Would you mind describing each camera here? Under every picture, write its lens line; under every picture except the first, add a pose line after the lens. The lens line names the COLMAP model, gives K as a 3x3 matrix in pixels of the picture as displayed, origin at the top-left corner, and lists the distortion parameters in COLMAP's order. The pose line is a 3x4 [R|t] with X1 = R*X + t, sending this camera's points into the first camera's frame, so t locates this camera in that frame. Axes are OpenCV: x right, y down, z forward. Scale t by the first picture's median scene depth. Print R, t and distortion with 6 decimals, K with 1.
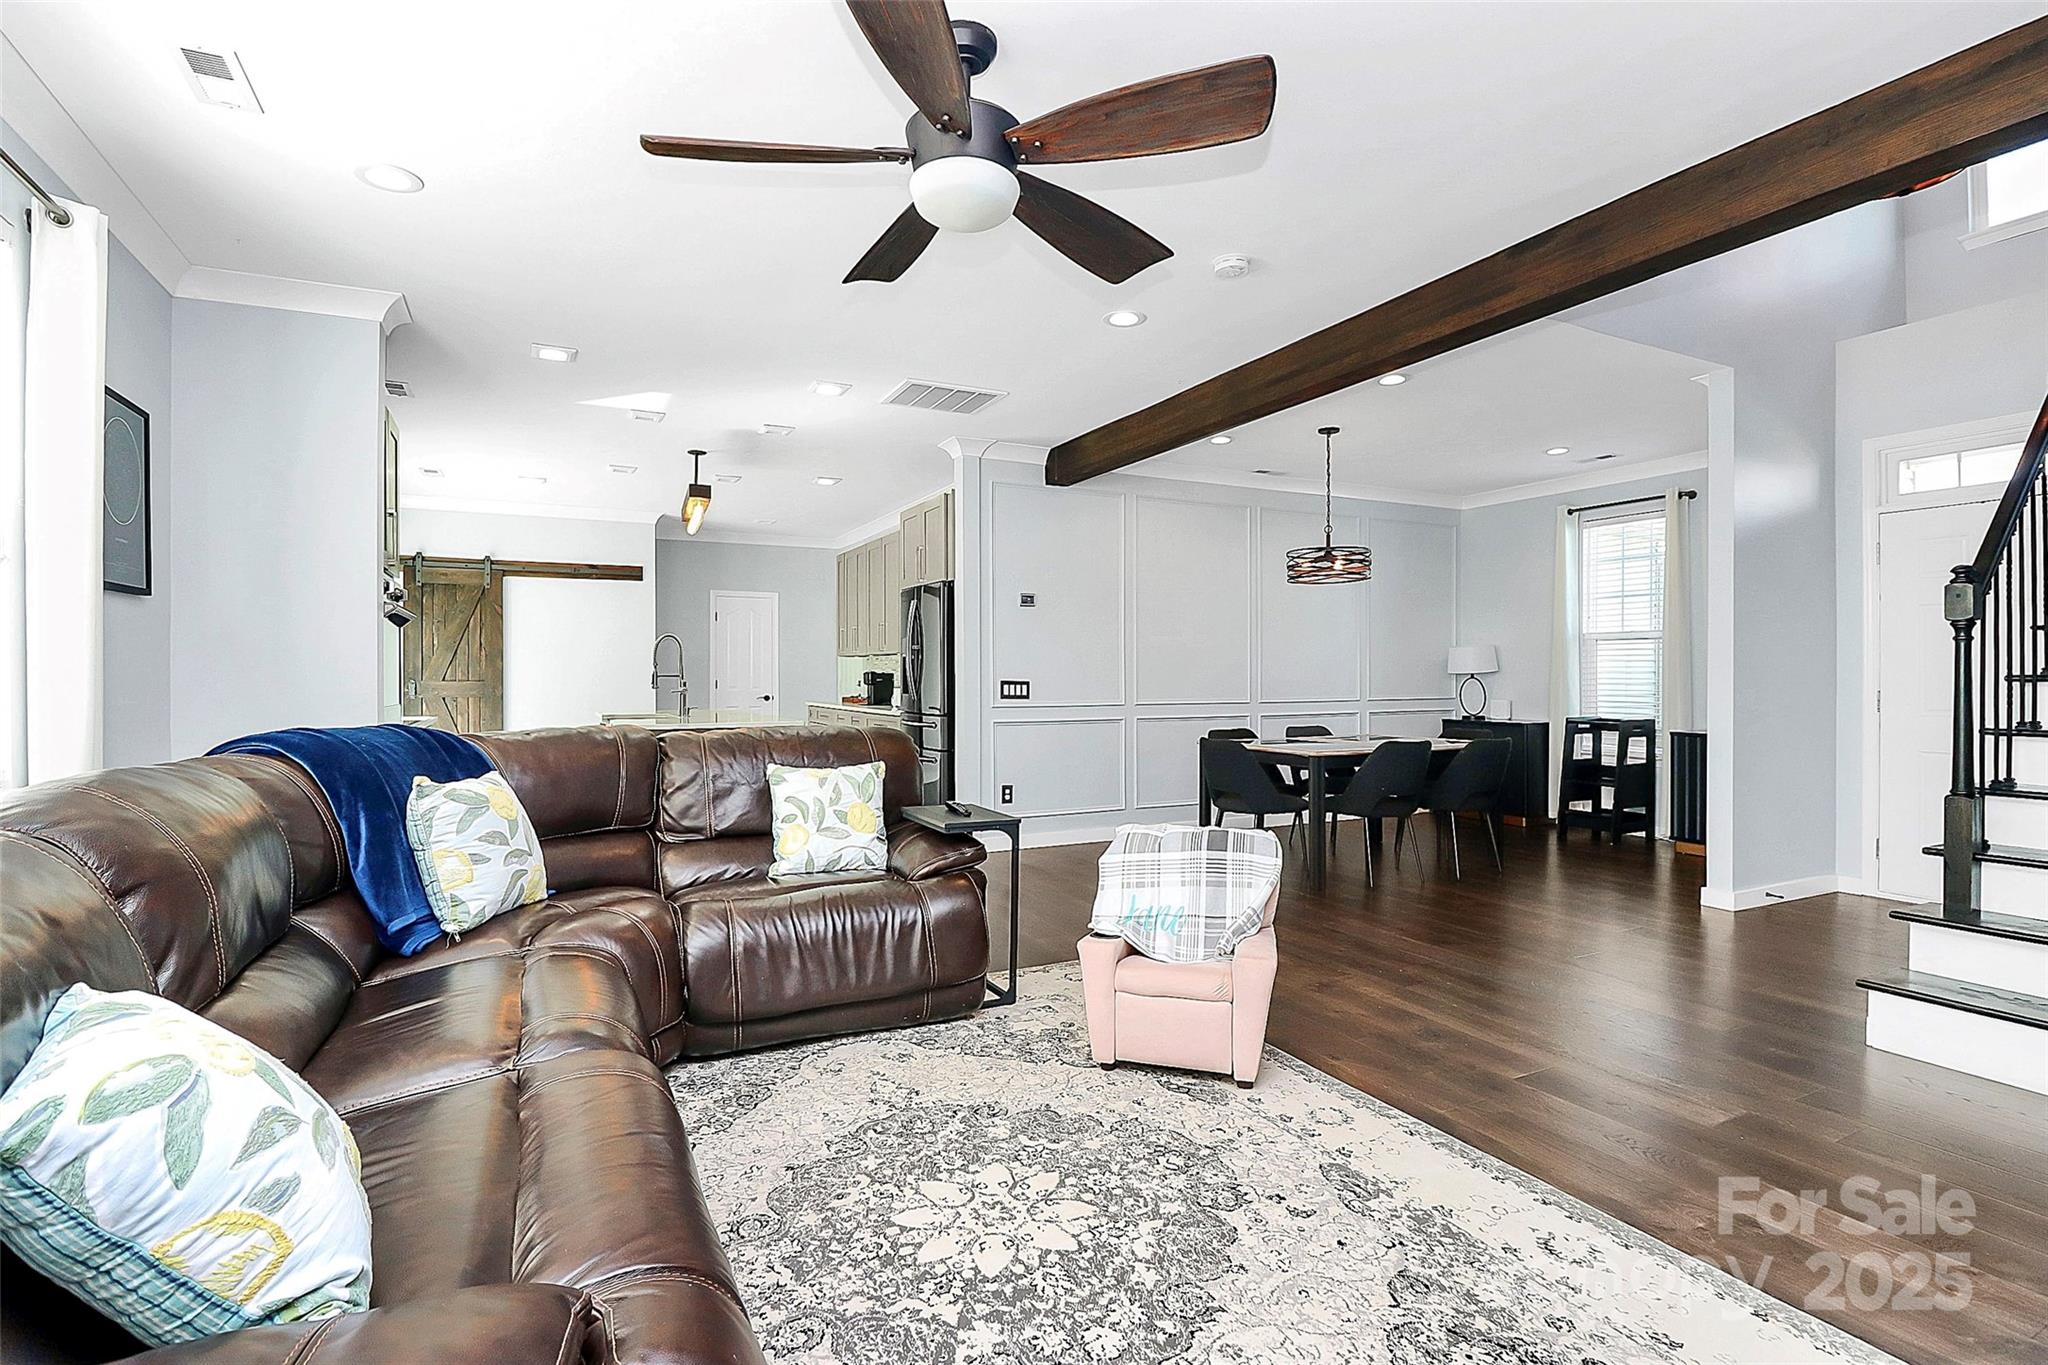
lens RADIAL K [[973.2, 0, 1024.3], [0, 973.2, 678.2], [0, 0, 1]] dist [0.002229, -0.008910]
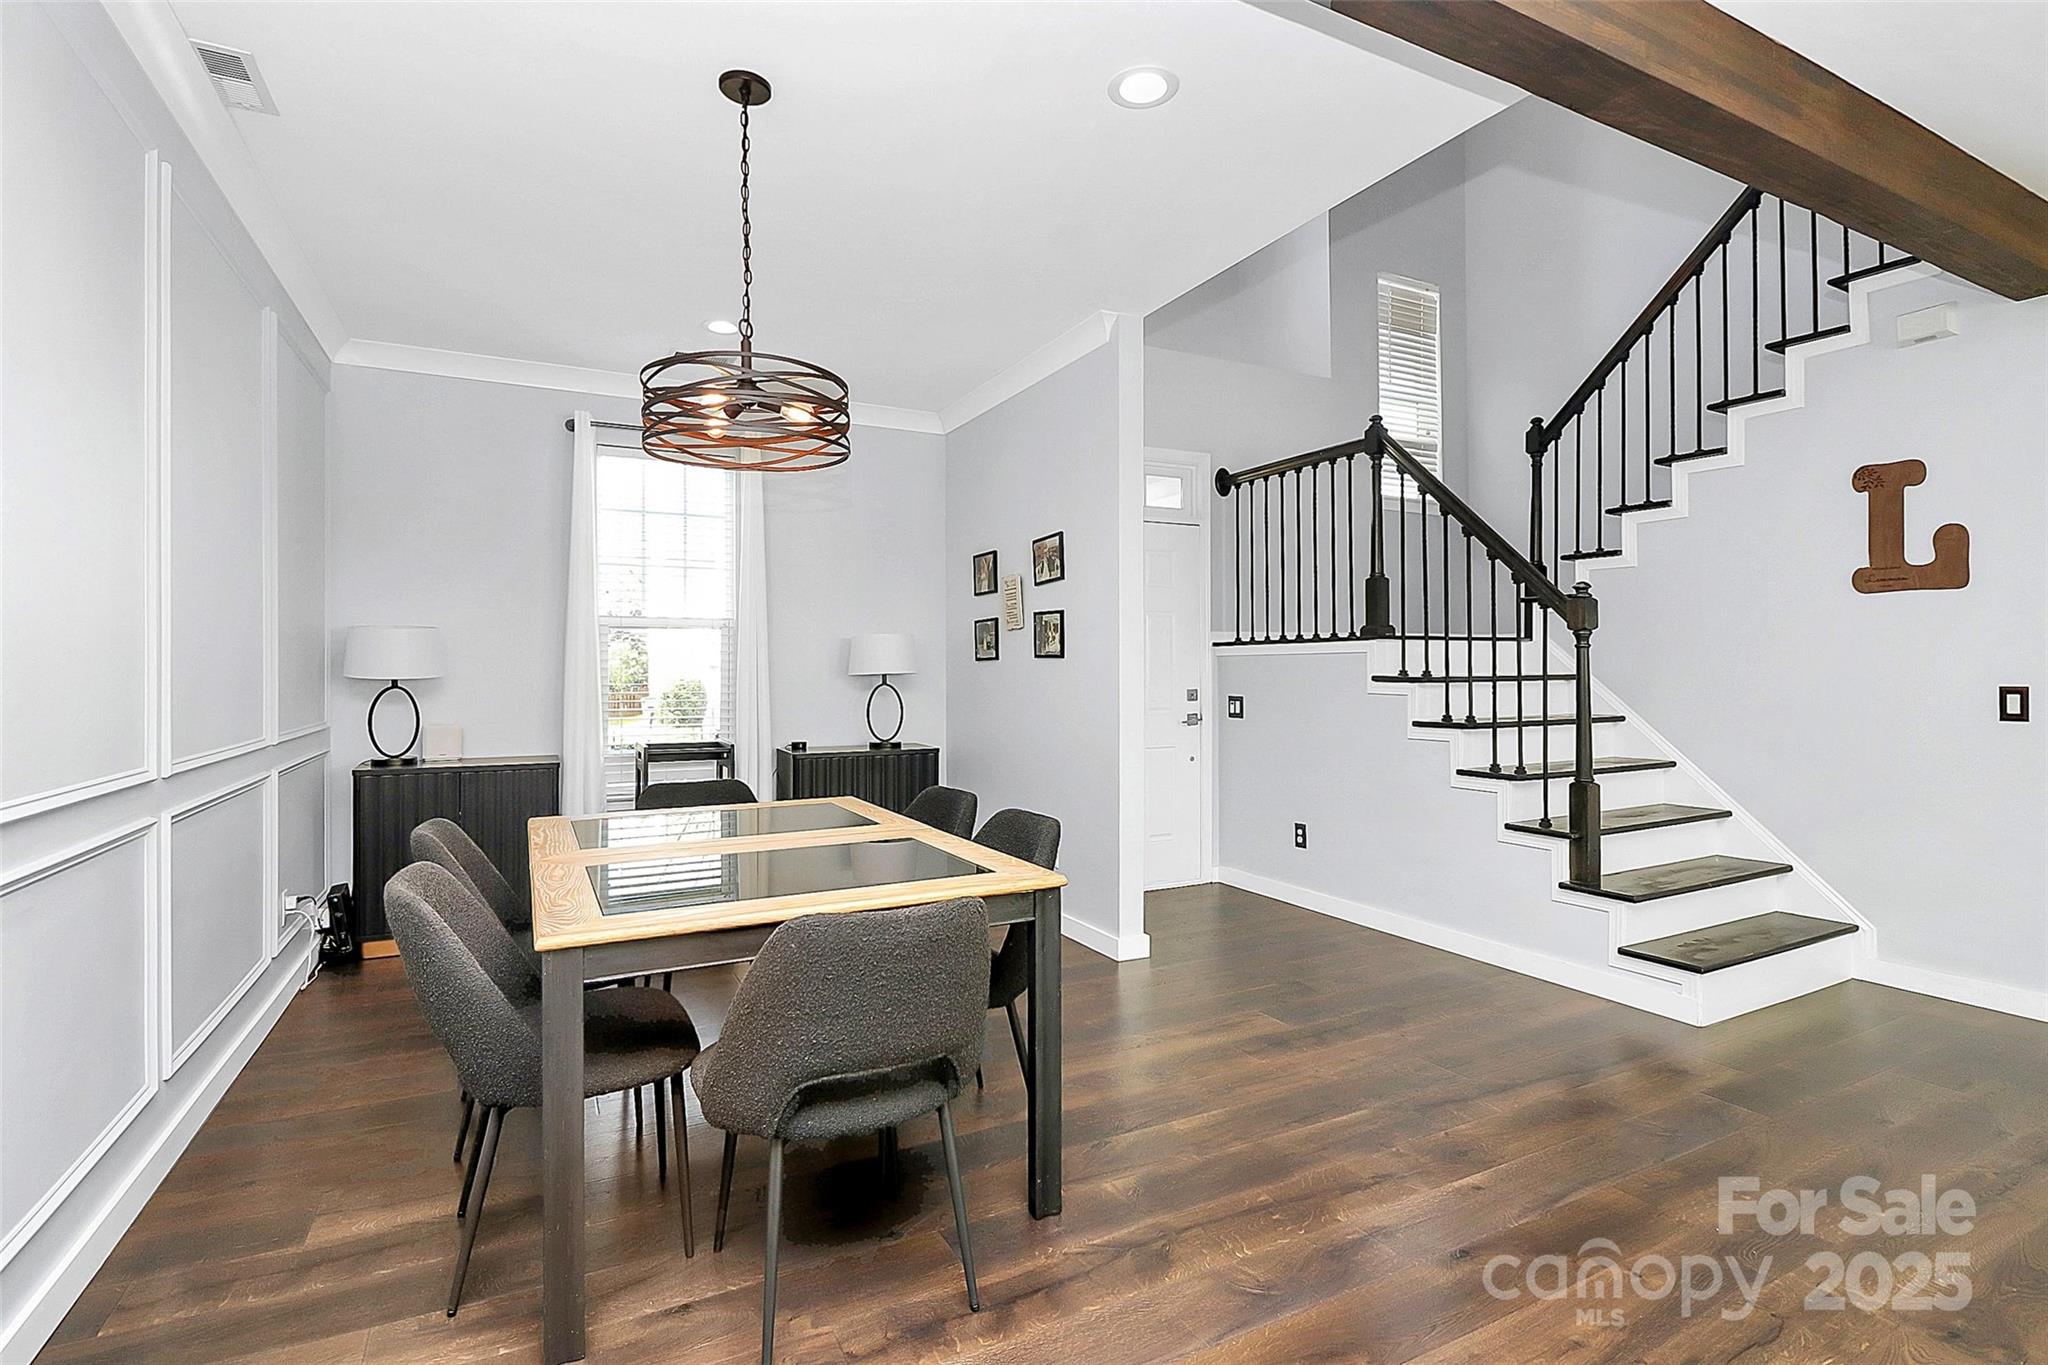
lens RADIAL K [[973.2, 0, 1043.6], [0, 973.2, 677.5], [0, 0, 1]] dist [0.002229, -0.008910]
pose [[-0.027938, 0.001034, 0.999609, -0.166584], [0.003727, 0.999993, -0.000930, -0.005249], [-0.999603, 0.003699, -0.027942, 1.637914]]
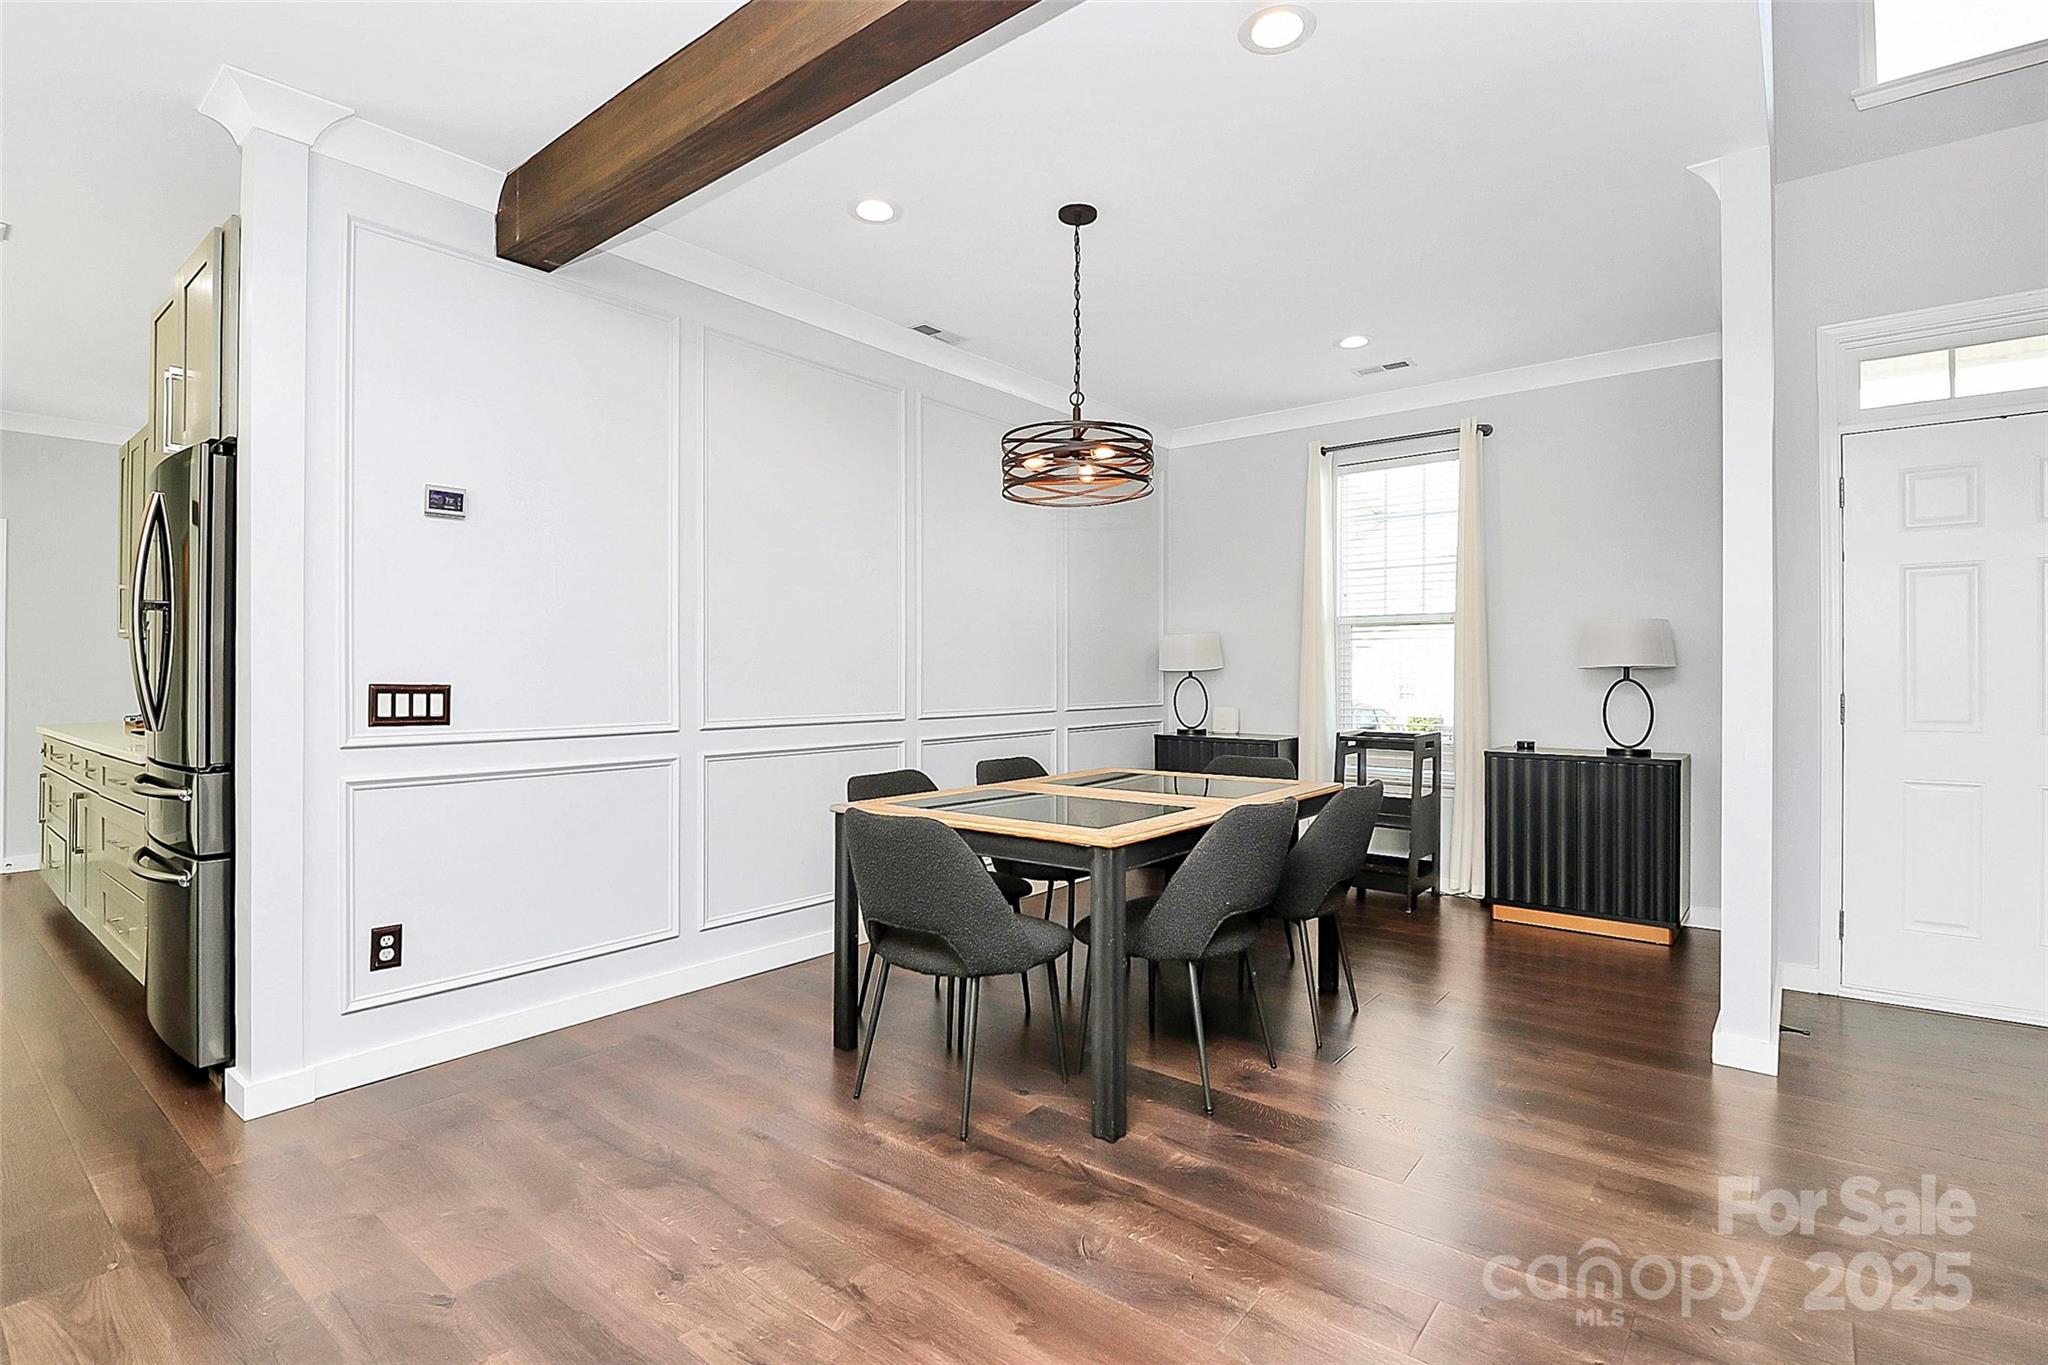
lens RADIAL K [[973.2, 0, 1044.3], [0, 973.2, 668.2], [0, 0, 1]] dist [0.002229, -0.008910]
pose [[0.900904, 0.003128, 0.434006, 0.114869], [-0.000345, 0.999979, -0.006491, -0.004088], [-0.434017, 0.005698, 0.900886, 0.963565]]
